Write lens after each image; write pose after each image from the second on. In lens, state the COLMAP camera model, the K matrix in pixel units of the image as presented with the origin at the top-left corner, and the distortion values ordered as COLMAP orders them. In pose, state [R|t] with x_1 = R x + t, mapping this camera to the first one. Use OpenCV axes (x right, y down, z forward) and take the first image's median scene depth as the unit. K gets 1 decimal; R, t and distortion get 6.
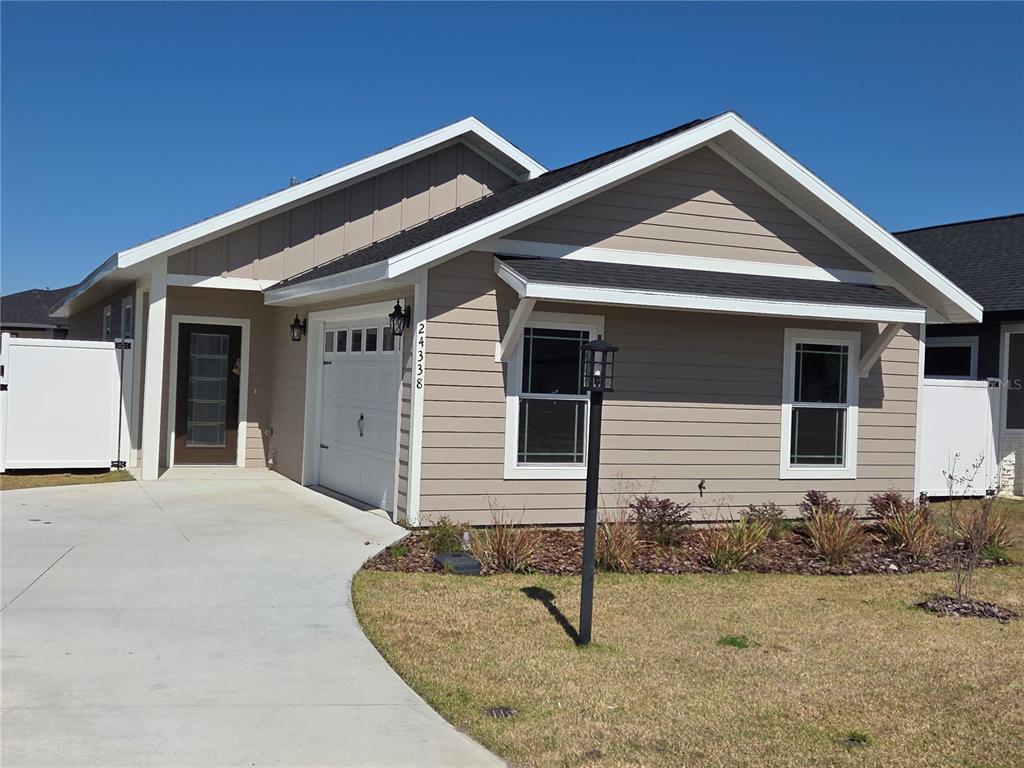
lens RADIAL K [[1116.2, 0, 512.8], [0, 1116.2, 384.9], [0, 0, 1]] dist [0.071442, 0.000000]
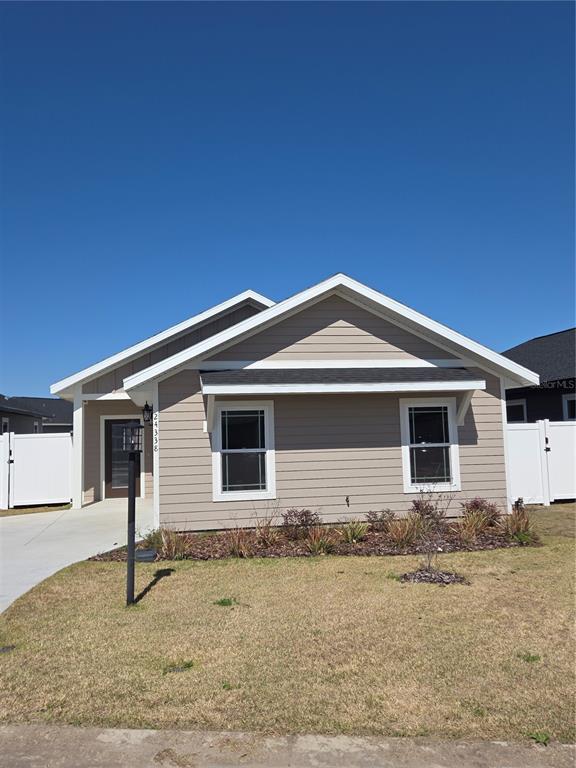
lens RADIAL K [[647.5, 0, 287.2], [0, 647.5, 384.4], [0, 0, 1]] dist [0.074271, -0.002635]
pose [[0.969959, -0.082610, -0.228813, 0.311578], [0.062790, 0.993722, -0.092599, 0.005563], [0.235026, 0.075450, 0.969056, 0.057068]]
